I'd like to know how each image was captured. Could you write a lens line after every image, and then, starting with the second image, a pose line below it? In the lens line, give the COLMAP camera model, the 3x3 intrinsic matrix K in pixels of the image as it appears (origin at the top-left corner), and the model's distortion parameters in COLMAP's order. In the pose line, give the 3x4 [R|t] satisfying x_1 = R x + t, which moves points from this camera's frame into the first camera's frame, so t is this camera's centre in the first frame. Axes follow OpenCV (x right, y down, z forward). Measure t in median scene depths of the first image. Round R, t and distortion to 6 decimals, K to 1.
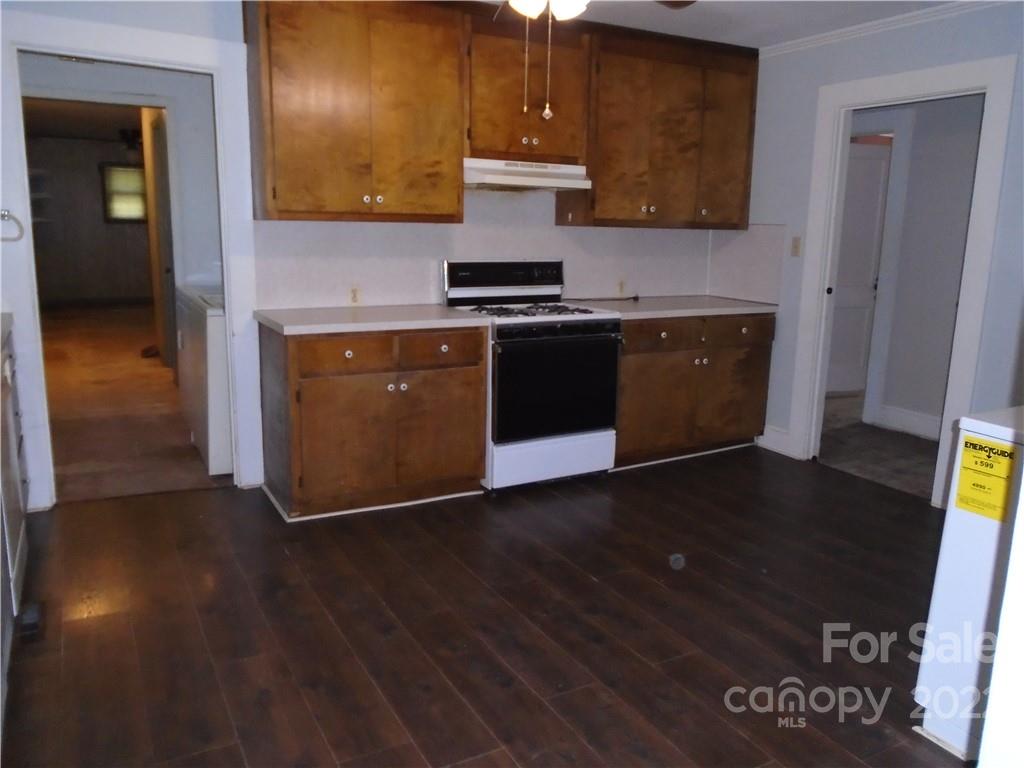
lens RADIAL K [[773.4, 0, 510.4], [0, 773.4, 379.3], [0, 0, 1]] dist [-0.031685, 0.014482]
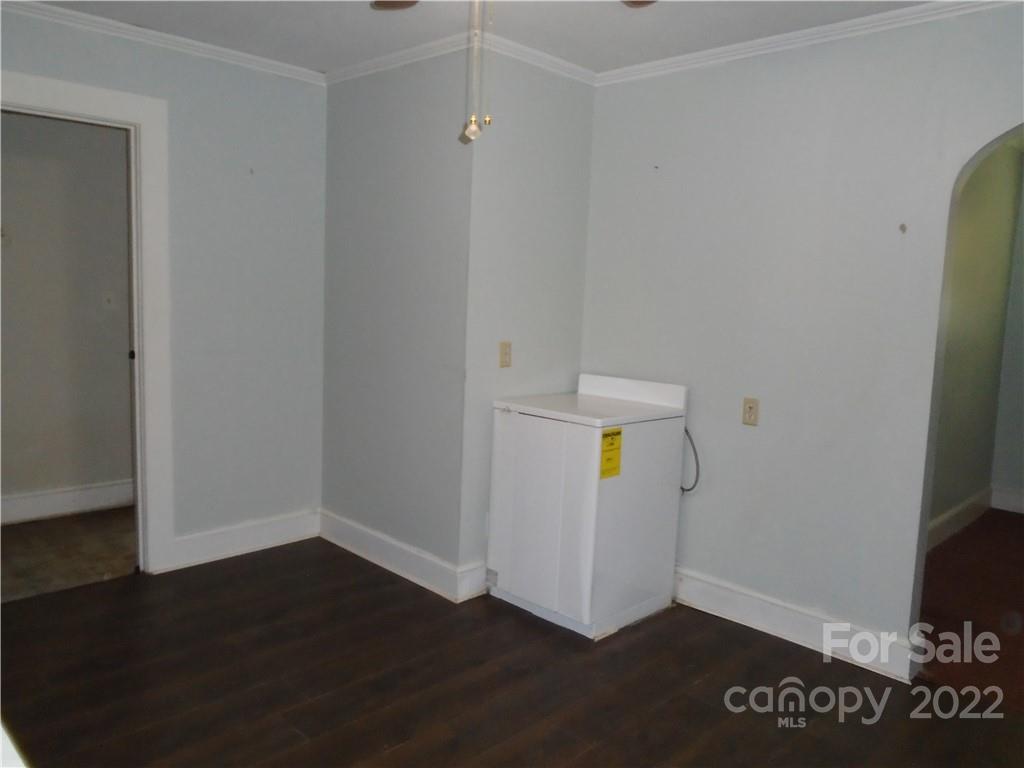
lens RADIAL K [[773.4, 0, 510.4], [0, 773.4, 379.3], [0, 0, 1]] dist [-0.031685, 0.014482]
pose [[-0.266678, -0.146845, 0.952533, -0.603452], [0.149004, 0.970160, 0.191278, -0.261930], [-0.952198, 0.192941, -0.236840, 1.162358]]
